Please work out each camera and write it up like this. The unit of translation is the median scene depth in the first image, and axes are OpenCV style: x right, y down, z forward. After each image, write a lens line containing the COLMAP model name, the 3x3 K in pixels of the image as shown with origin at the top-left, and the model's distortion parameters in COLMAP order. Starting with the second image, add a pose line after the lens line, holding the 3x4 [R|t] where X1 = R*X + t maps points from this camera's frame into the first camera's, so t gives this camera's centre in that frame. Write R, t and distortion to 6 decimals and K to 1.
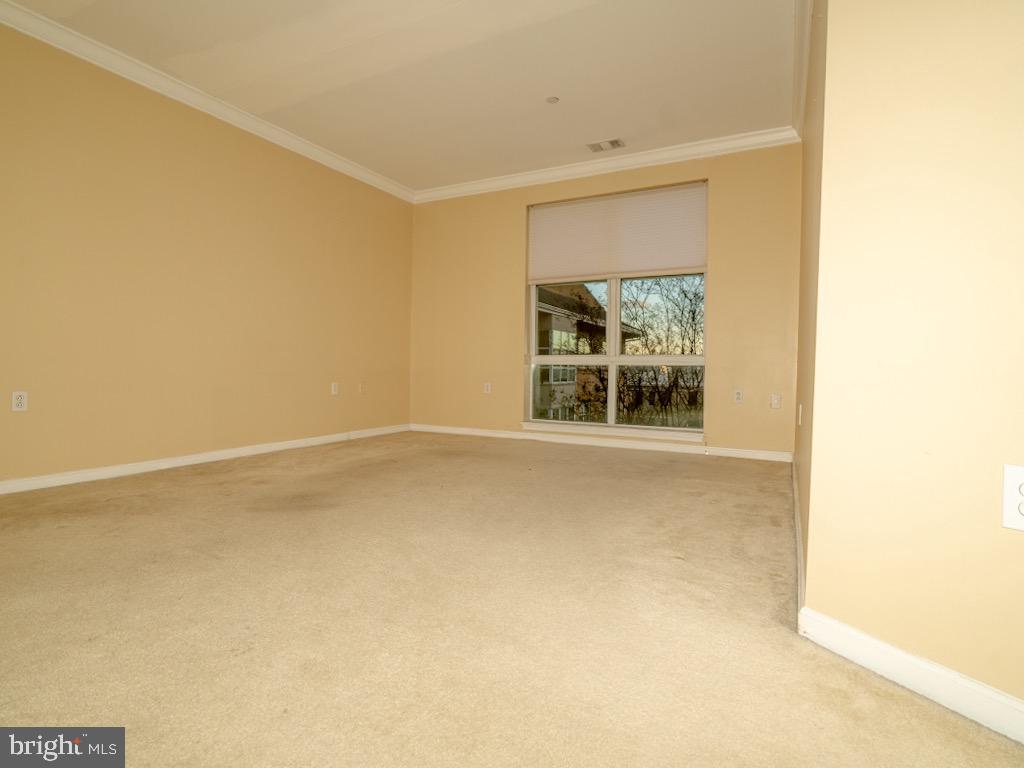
lens RADIAL K [[531.4, 0, 511.2], [0, 531.4, 388.7], [0, 0, 1]] dist [-0.004620, 0.000193]
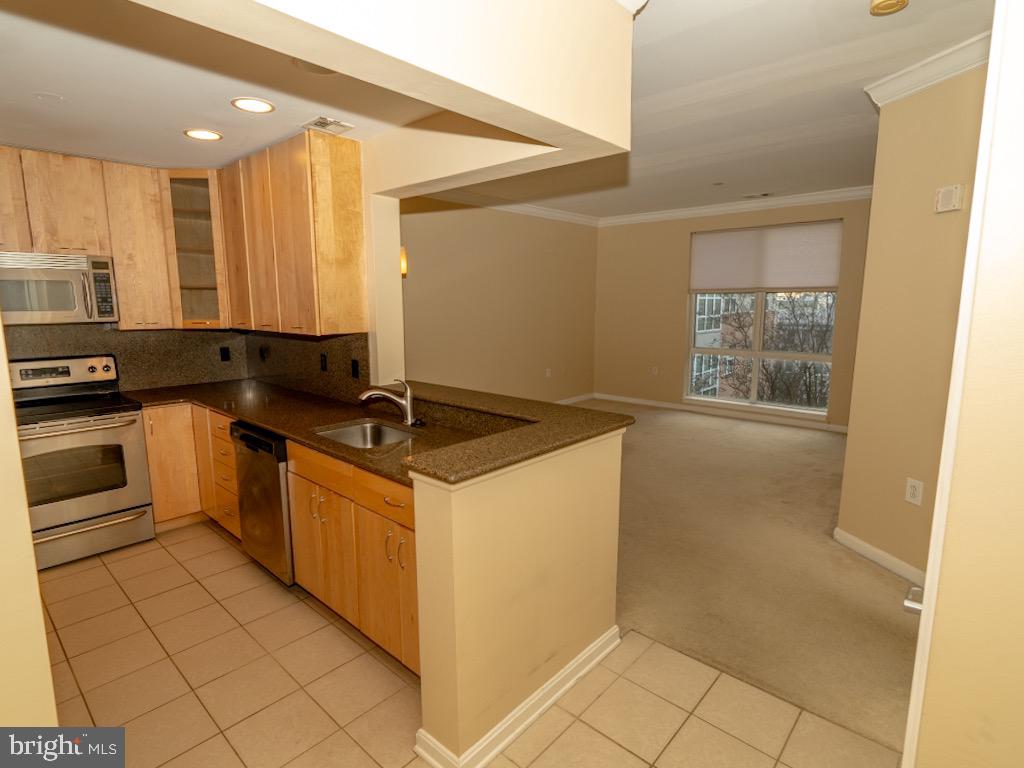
lens RADIAL K [[524.5, 0, 512.0], [0, 524.5, 384.0], [0, 0, 1]] dist [-0.003214, 0.000034]
pose [[0.968175, 0.020189, -0.249460, -0.079568], [0.008763, 0.993396, 0.114403, -0.151403], [0.250122, -0.112948, 0.961604, -0.463178]]
